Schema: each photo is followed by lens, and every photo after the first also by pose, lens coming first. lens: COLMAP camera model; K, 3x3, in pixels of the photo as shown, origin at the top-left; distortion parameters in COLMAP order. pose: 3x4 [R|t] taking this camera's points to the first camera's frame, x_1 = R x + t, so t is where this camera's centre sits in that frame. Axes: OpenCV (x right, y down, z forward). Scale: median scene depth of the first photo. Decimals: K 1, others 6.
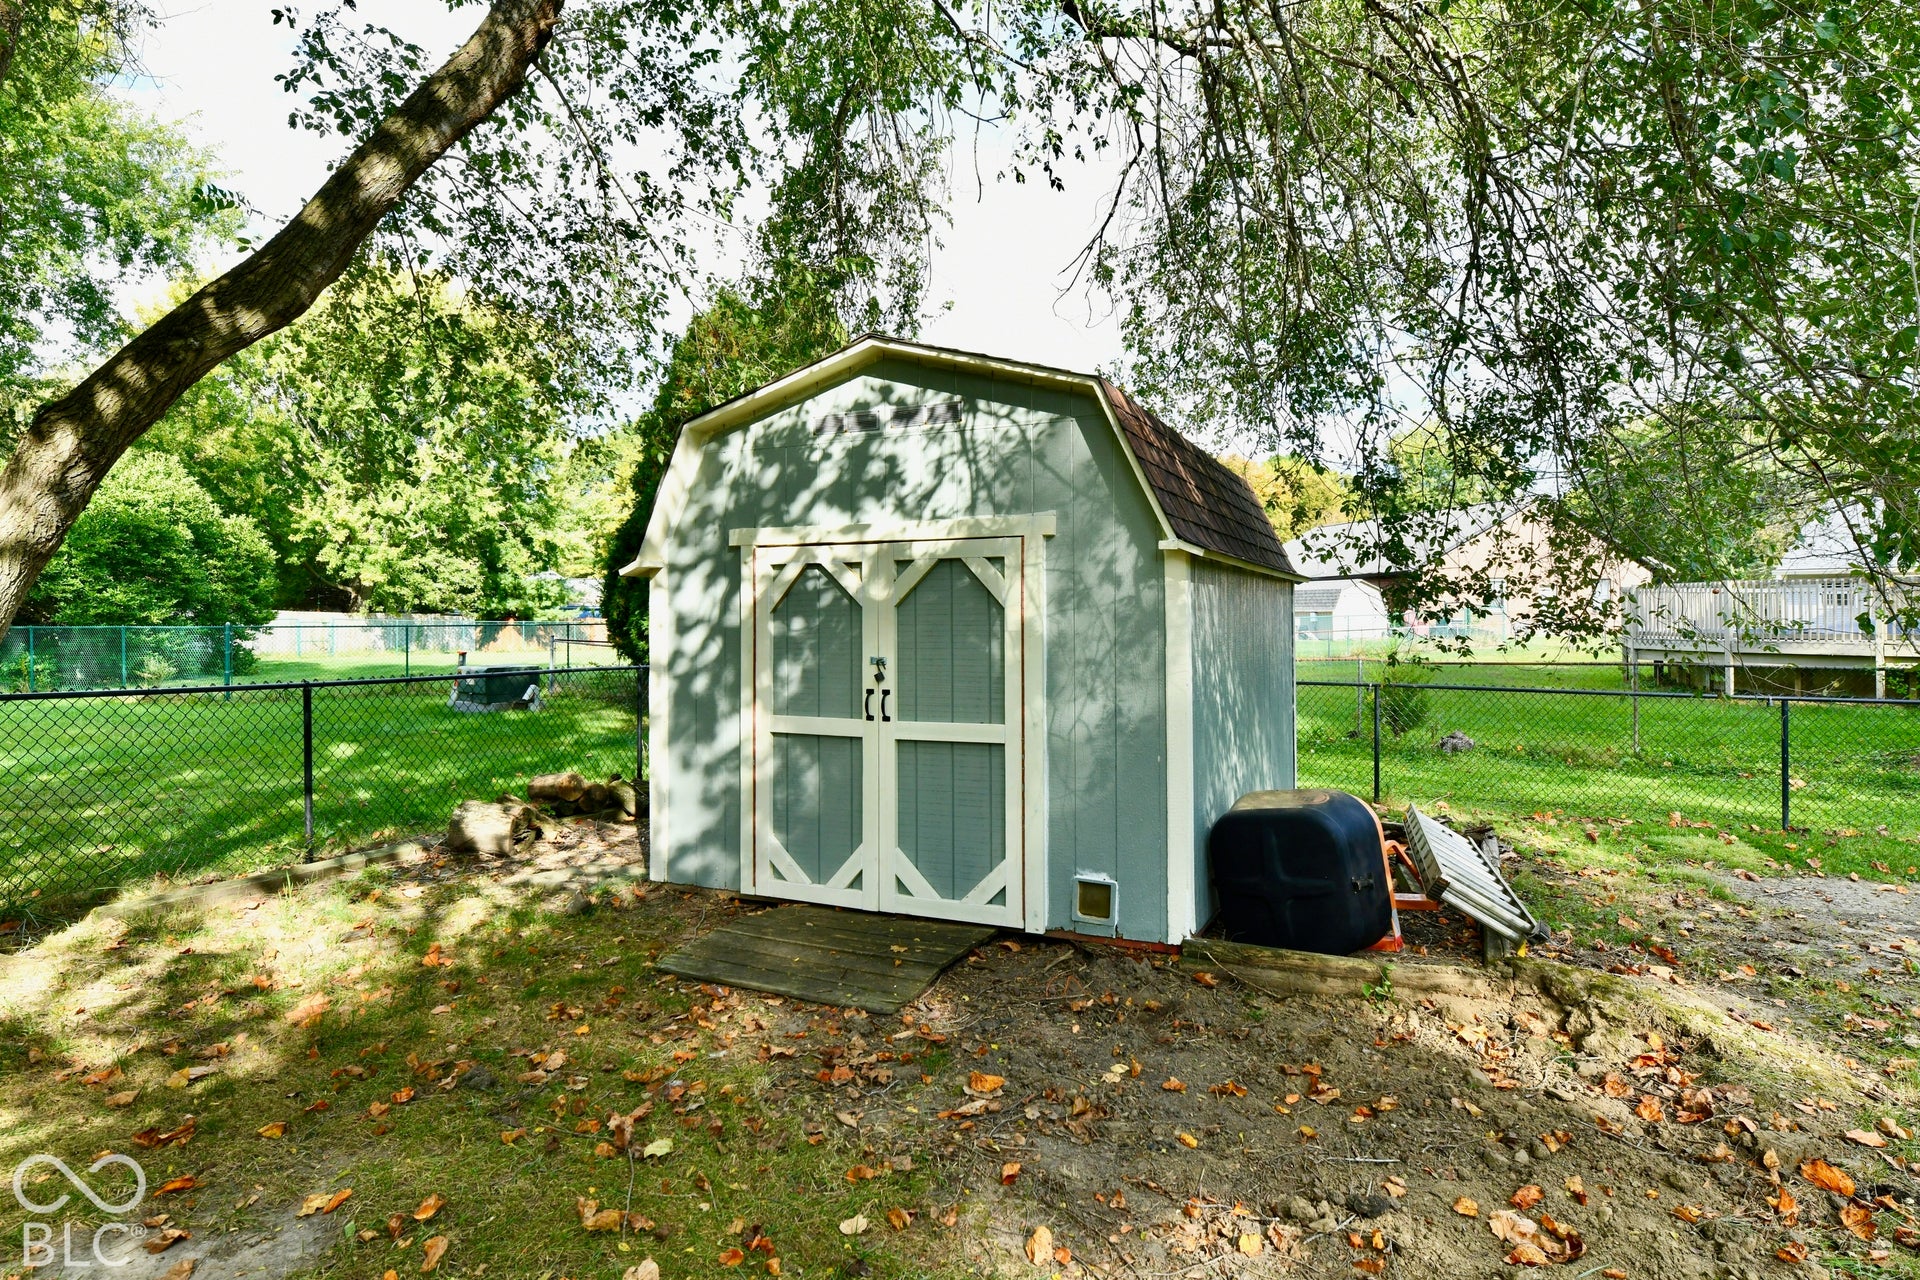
lens RADIAL K [[1120.4, 0, 958.7], [0, 1120.4, 608.2], [0, 0, 1]] dist [-0.000664, -0.000681]
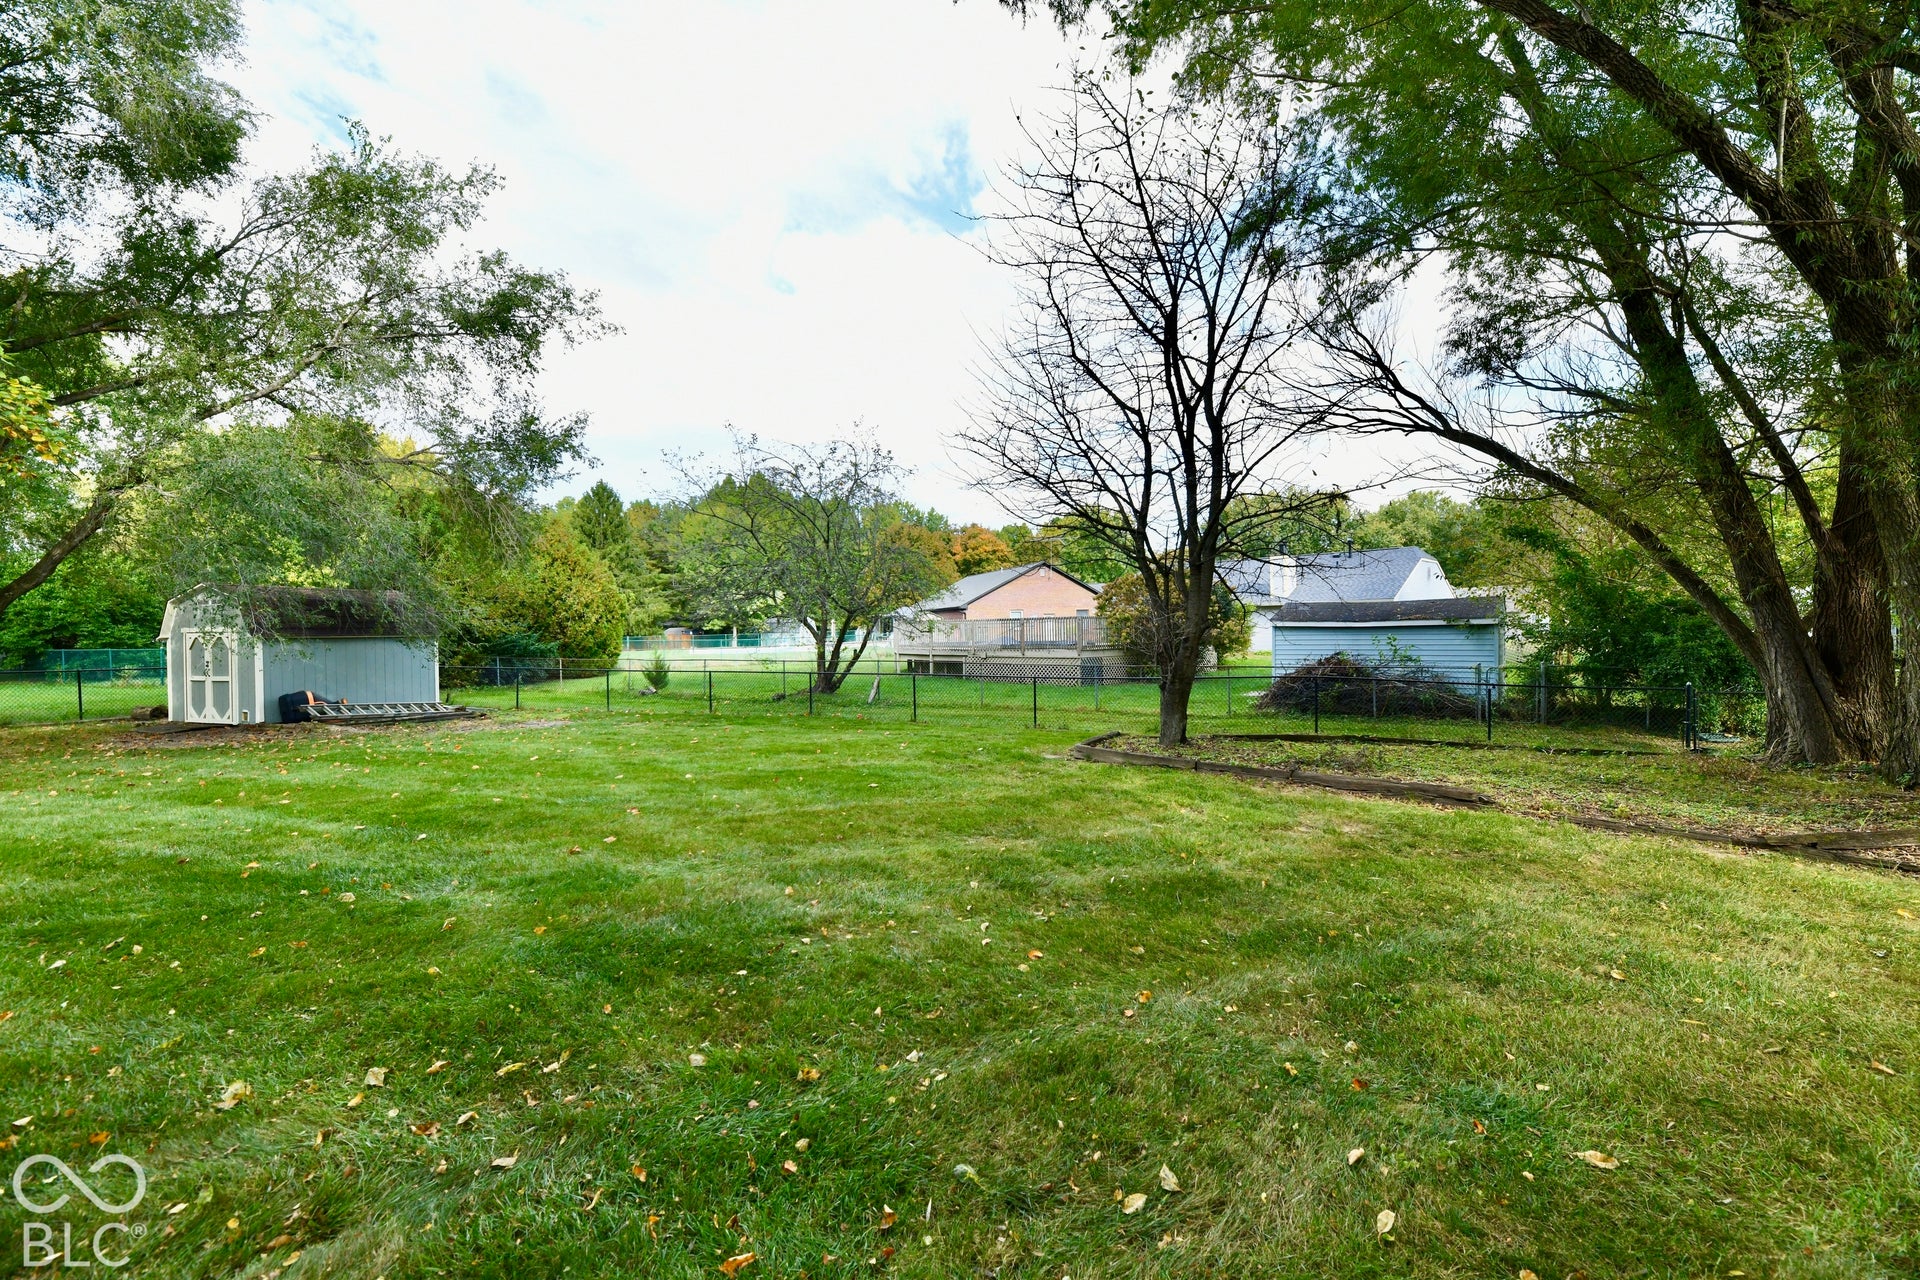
lens RADIAL K [[773.8, 0, 963.5], [0, 773.8, 633.8], [0, 0, 1]] dist [0.000599, -0.004154]
pose [[0.992126, -0.009144, 0.124911, 2.219446], [0.007636, 0.999892, 0.012548, -0.065564], [-0.125012, -0.011495, 0.992089, -2.048115]]
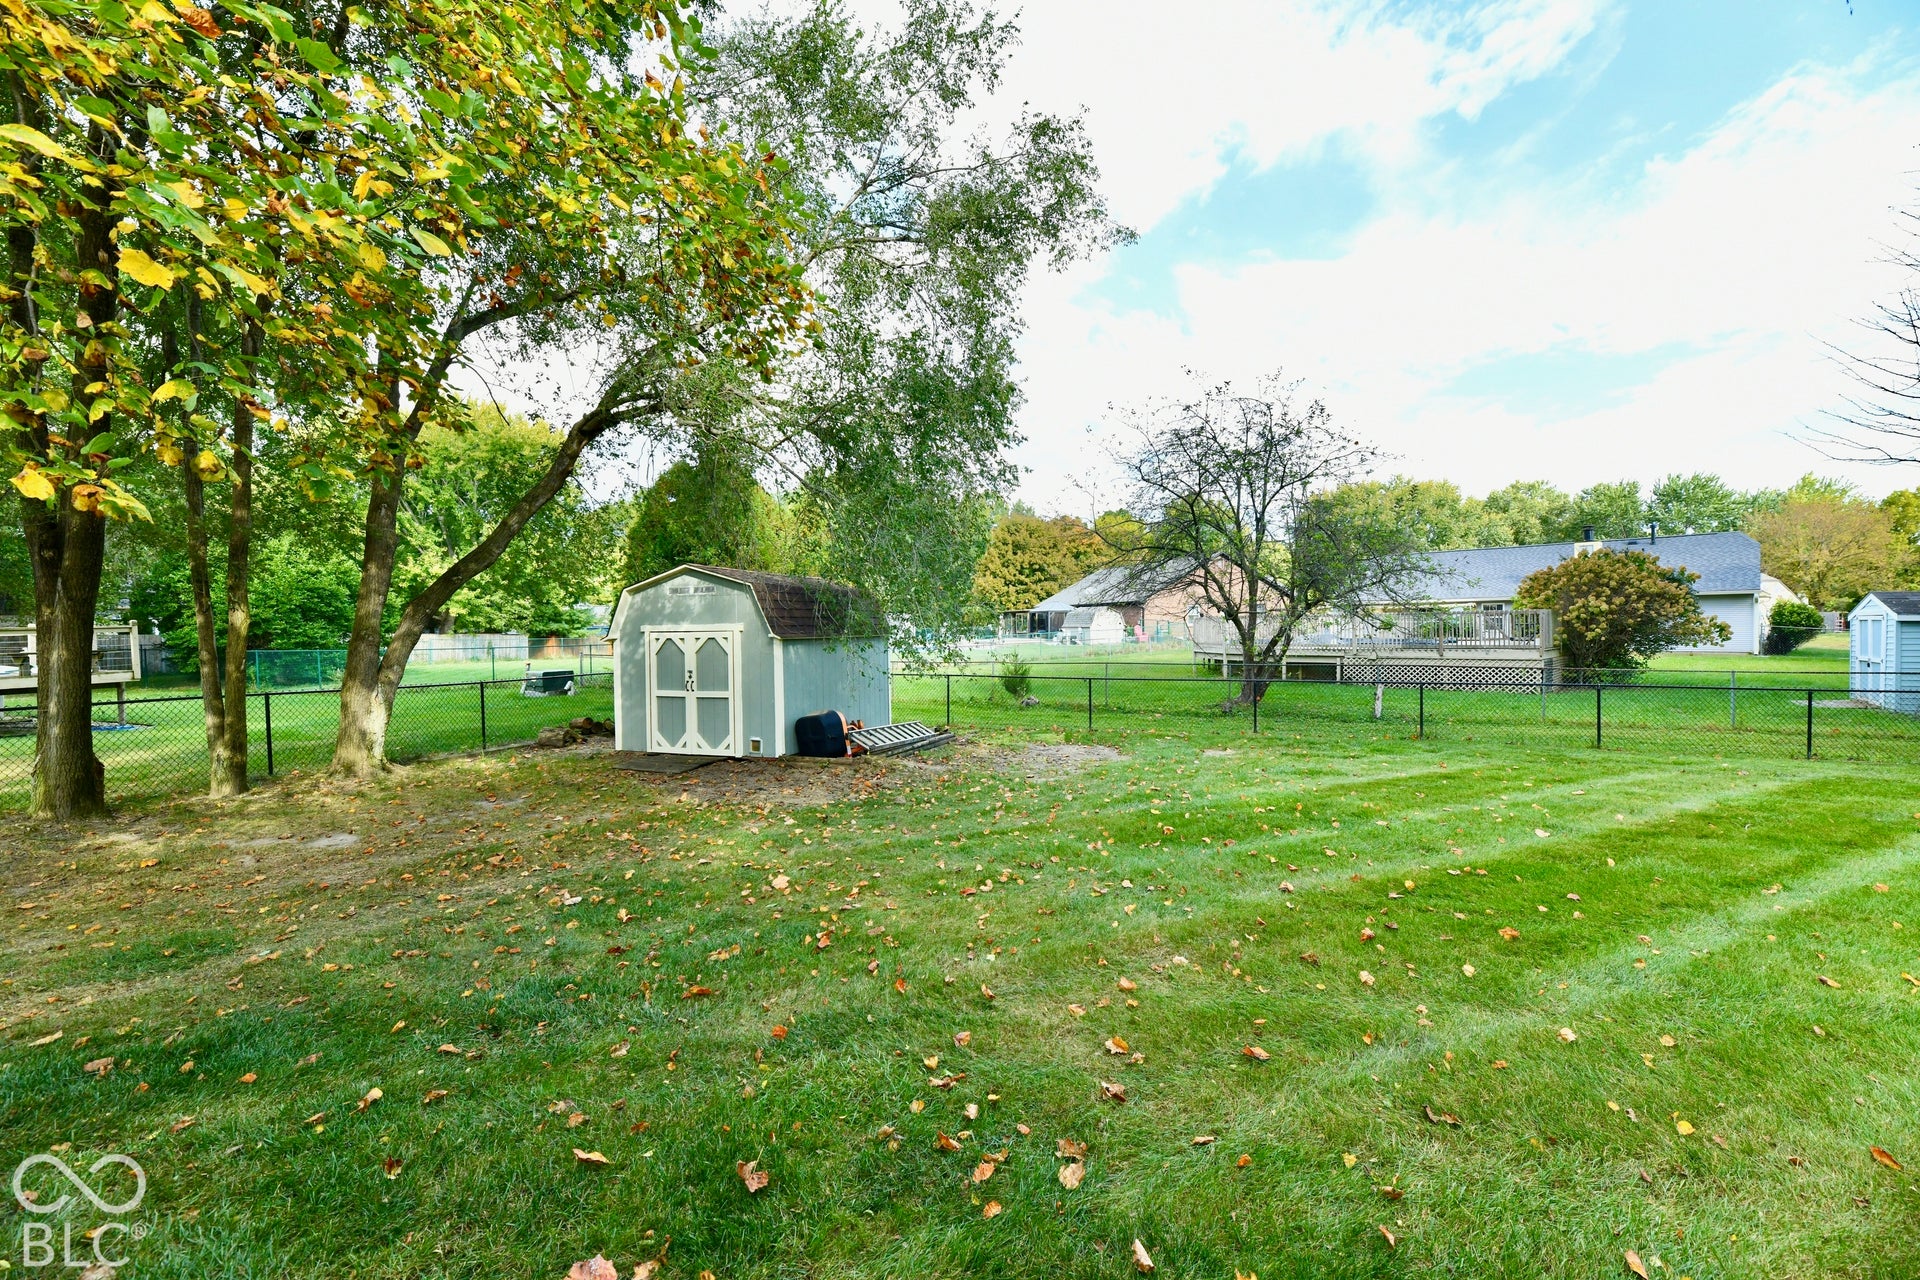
lens RADIAL K [[773.8, 0, 963.5], [0, 773.8, 633.8], [0, 0, 1]] dist [0.000599, -0.004154]
pose [[0.994037, -0.011347, 0.108455, 0.415194], [0.009473, 0.999797, 0.017780, -0.080346], [-0.108635, -0.016647, 0.993942, -1.095782]]
